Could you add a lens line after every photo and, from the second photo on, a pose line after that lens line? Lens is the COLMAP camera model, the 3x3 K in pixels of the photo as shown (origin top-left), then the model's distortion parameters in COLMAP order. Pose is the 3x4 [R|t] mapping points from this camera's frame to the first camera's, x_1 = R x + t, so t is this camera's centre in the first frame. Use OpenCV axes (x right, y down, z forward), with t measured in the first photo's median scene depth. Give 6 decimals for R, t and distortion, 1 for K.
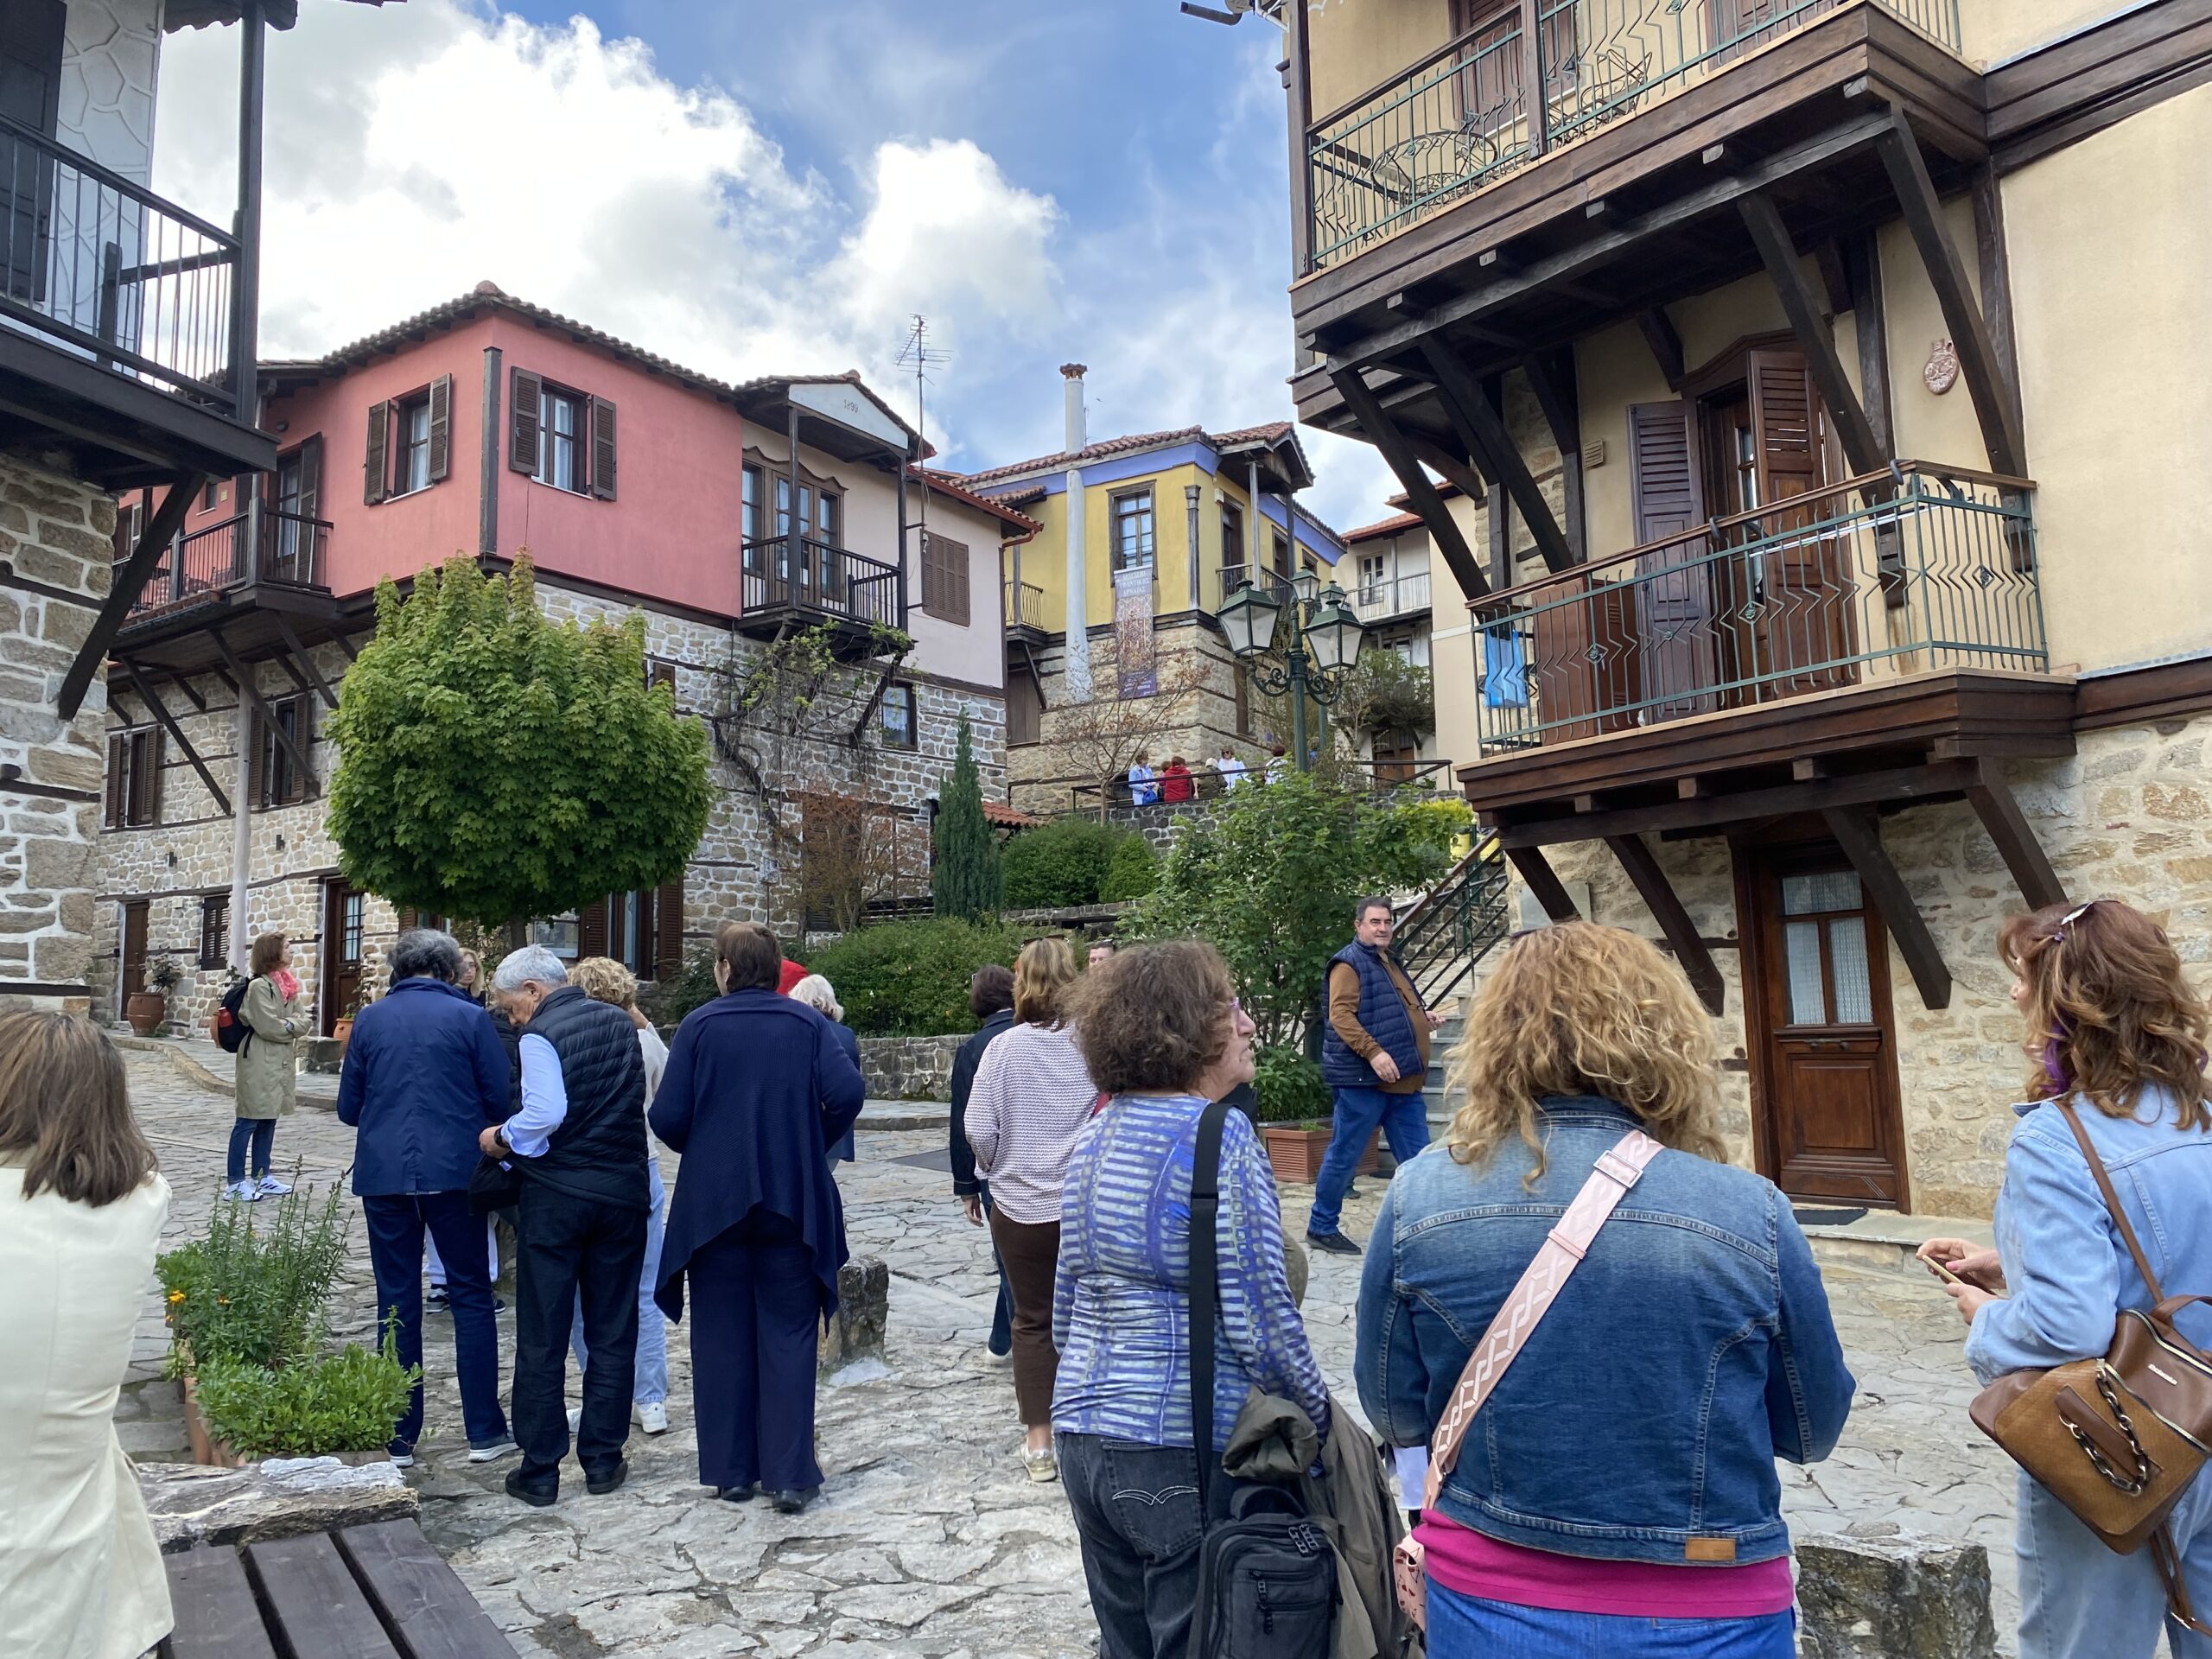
lens RADIAL K [[1672.8, 0, 1106.0], [0, 1672.8, 829.5], [0, 0, 1]] dist [0.095955, -0.120835]
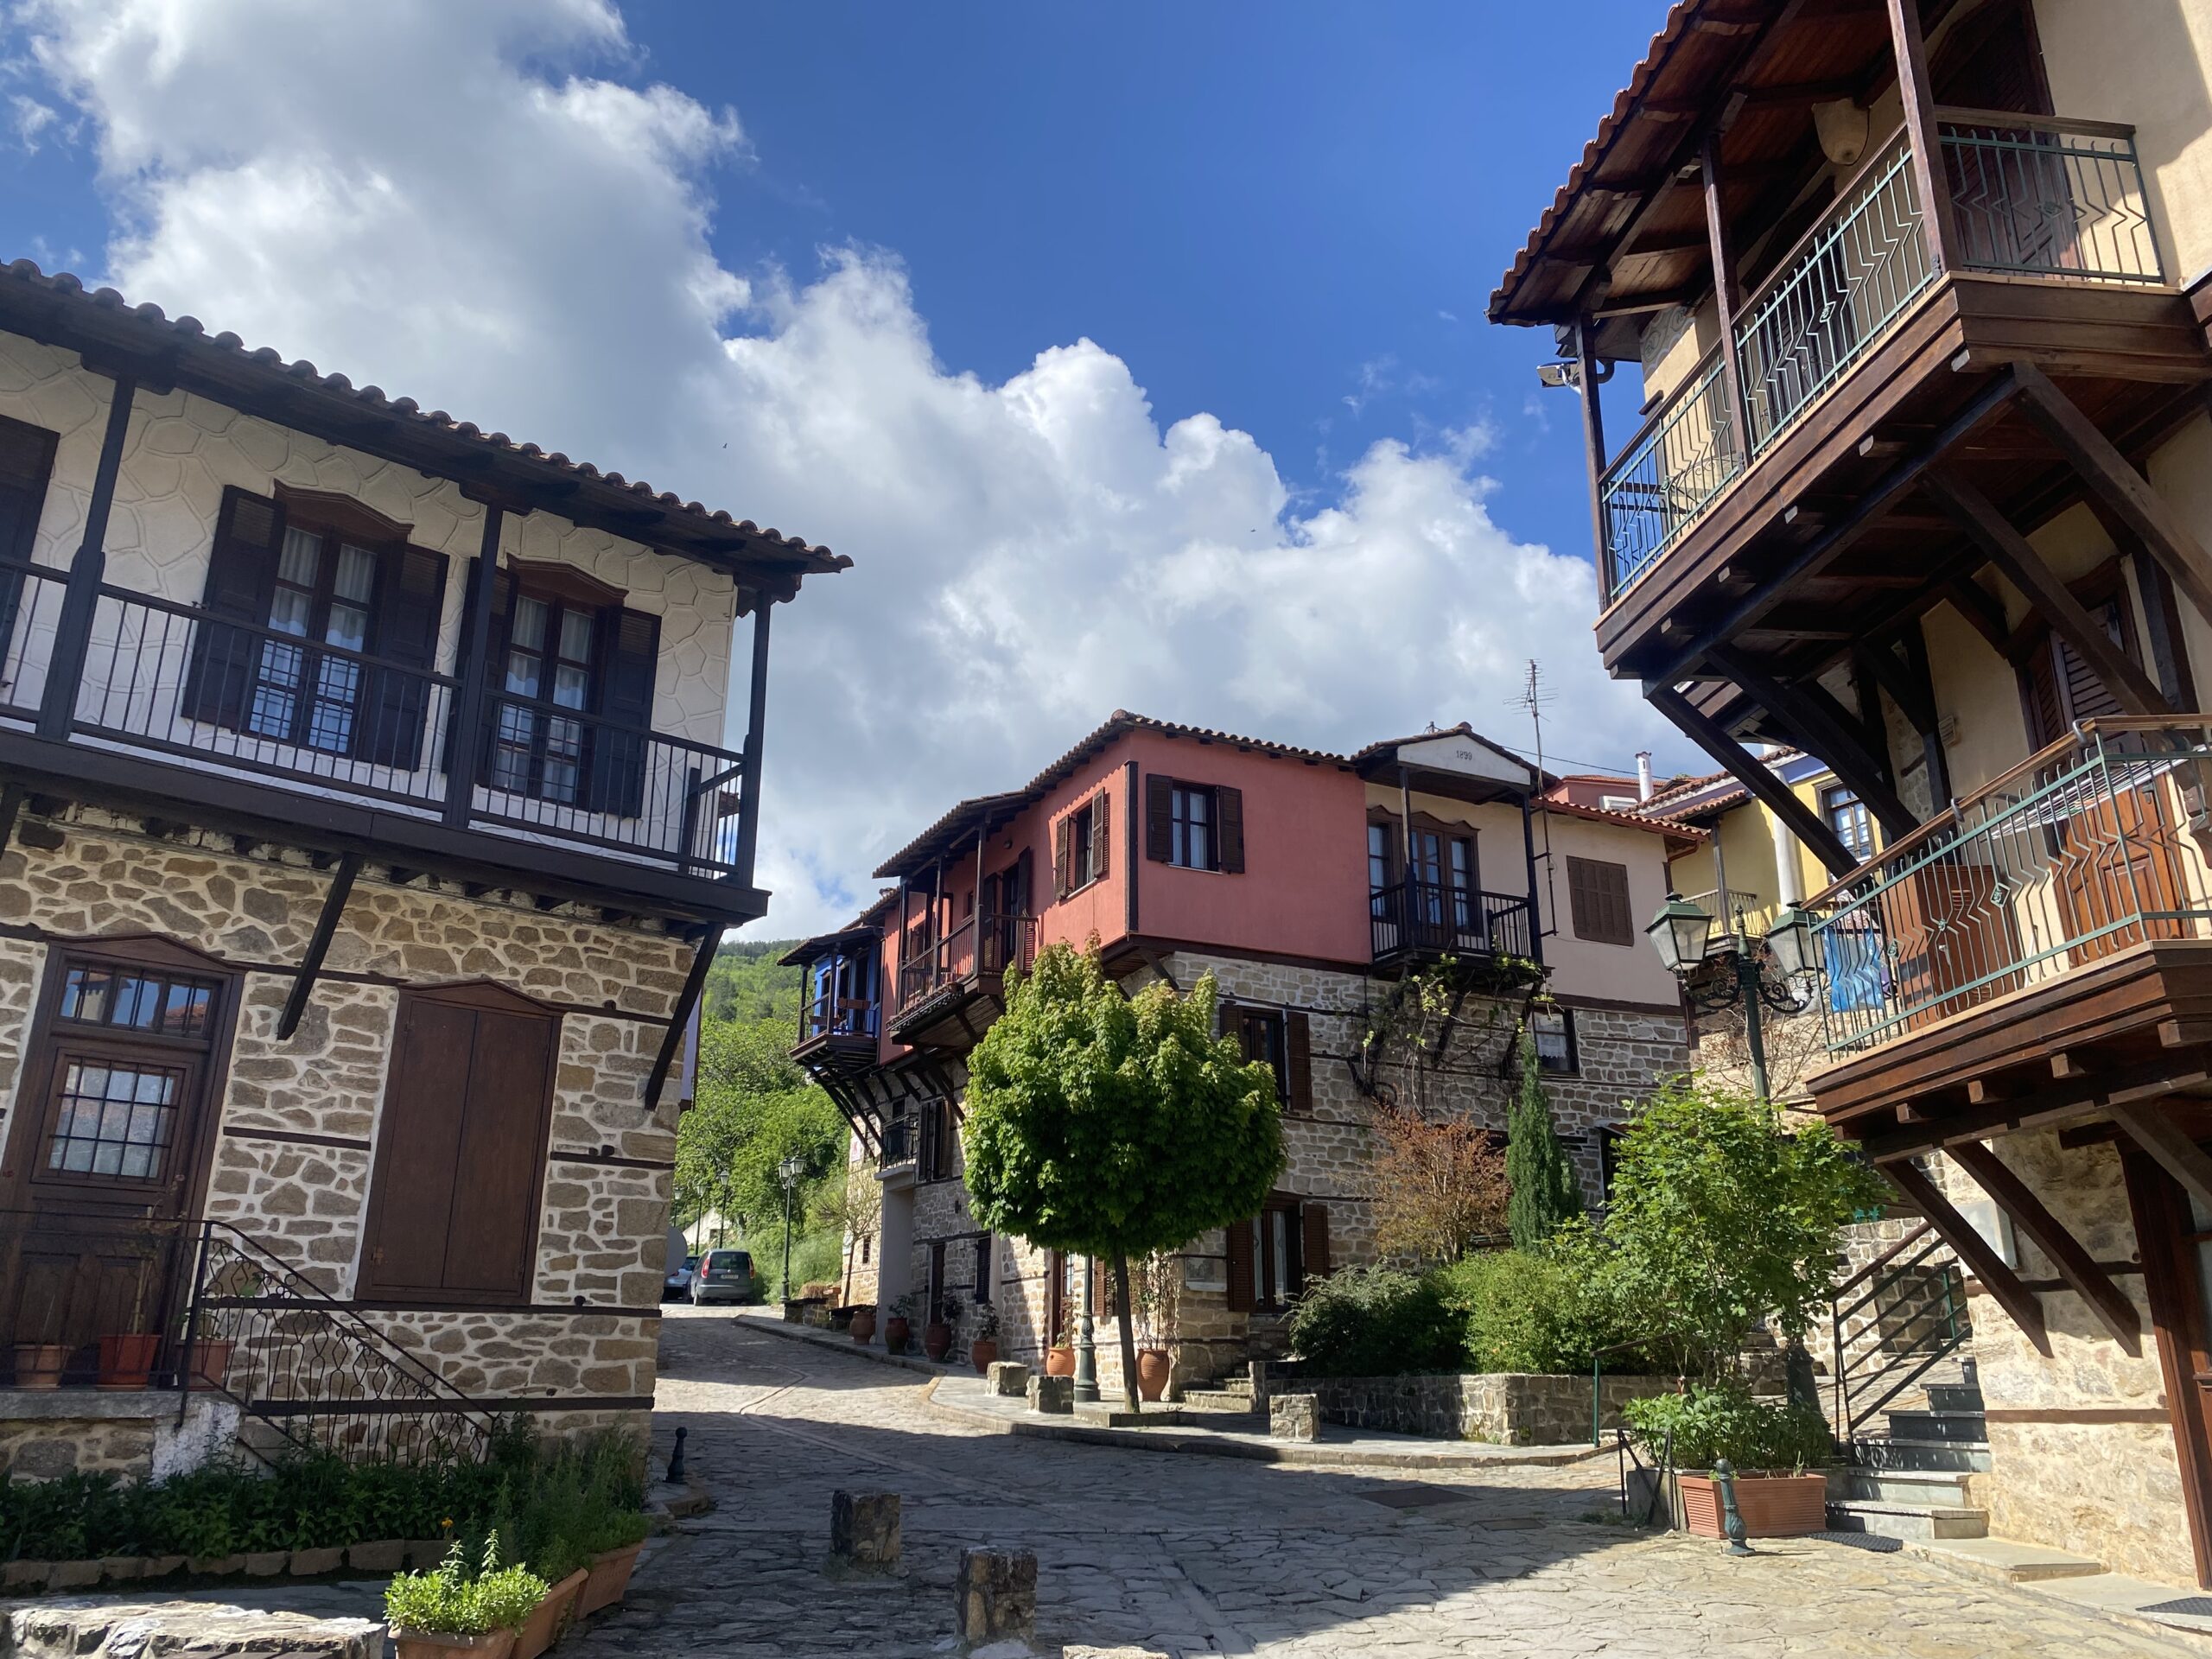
lens RADIAL K [[1672.8, 0, 1106.0], [0, 1672.8, 829.5], [0, 0, 1]] dist [0.095955, -0.120835]
pose [[0.875283, -0.130831, -0.465579, 0.151743], [0.037969, 0.978331, -0.203536, 0.002480], [0.482119, 0.160474, 0.861284, -0.016919]]
